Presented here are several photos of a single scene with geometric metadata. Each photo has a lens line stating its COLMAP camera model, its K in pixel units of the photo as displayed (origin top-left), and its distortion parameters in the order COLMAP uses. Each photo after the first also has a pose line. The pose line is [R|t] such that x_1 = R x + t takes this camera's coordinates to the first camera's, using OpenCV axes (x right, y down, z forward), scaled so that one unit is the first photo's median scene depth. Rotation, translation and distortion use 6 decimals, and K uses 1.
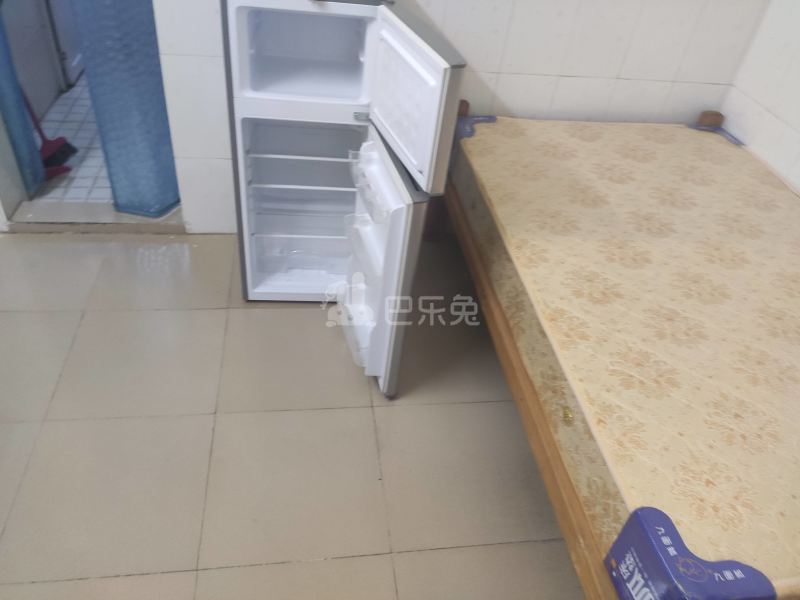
lens RADIAL K [[603.6, 0, 401.5], [0, 603.6, 312.2], [0, 0, 1]] dist [0.084081, -0.124882]
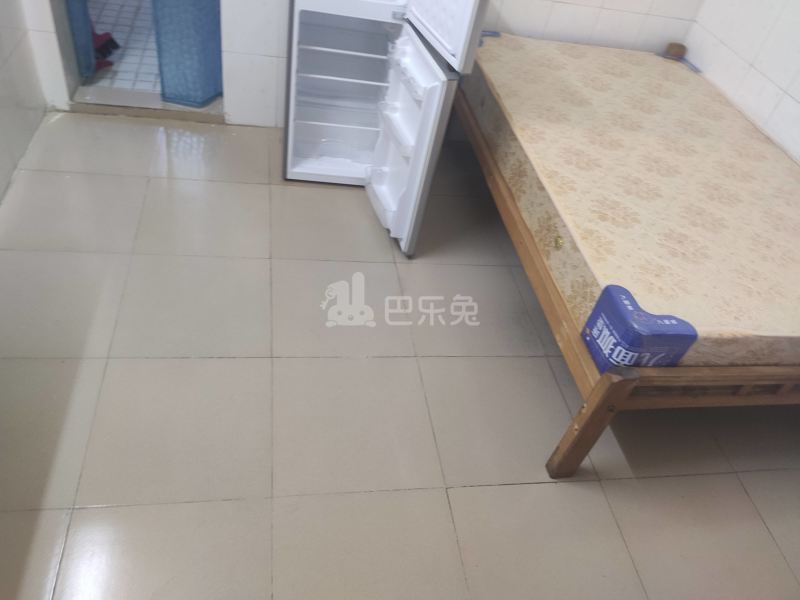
lens RADIAL K [[603.6, 0, 401.5], [0, 603.6, 312.2], [0, 0, 1]] dist [0.084081, -0.124882]
pose [[0.997204, 0.034243, 0.066422, -0.120219], [-0.038483, 0.997230, 0.063648, 0.189144], [-0.064058, -0.066026, 0.995760, -0.251505]]
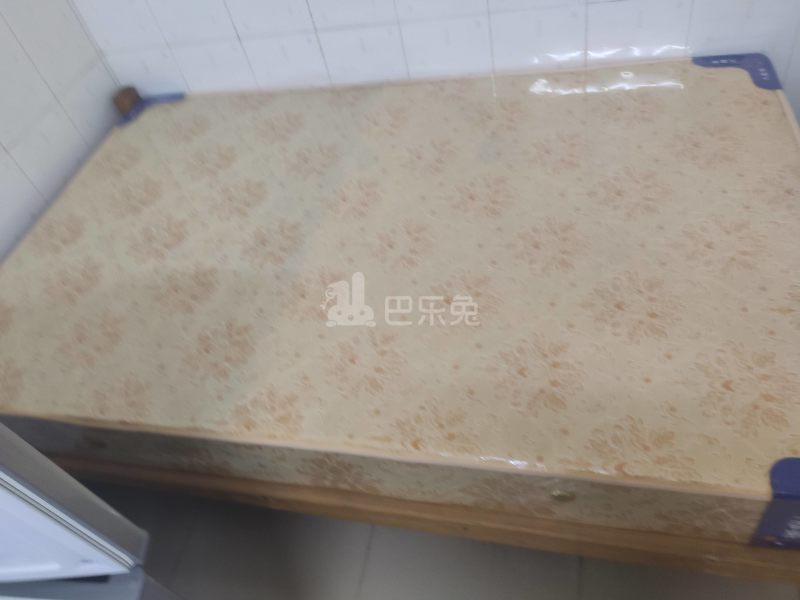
lens RADIAL K [[603.6, 0, 401.5], [0, 603.6, 312.2], [0, 0, 1]] dist [0.084081, -0.124882]
pose [[0.321692, -0.814319, 0.483113, 0.033656], [0.775469, 0.519358, 0.359048, -0.253661], [-0.543289, 0.259136, 0.798552, 0.360124]]
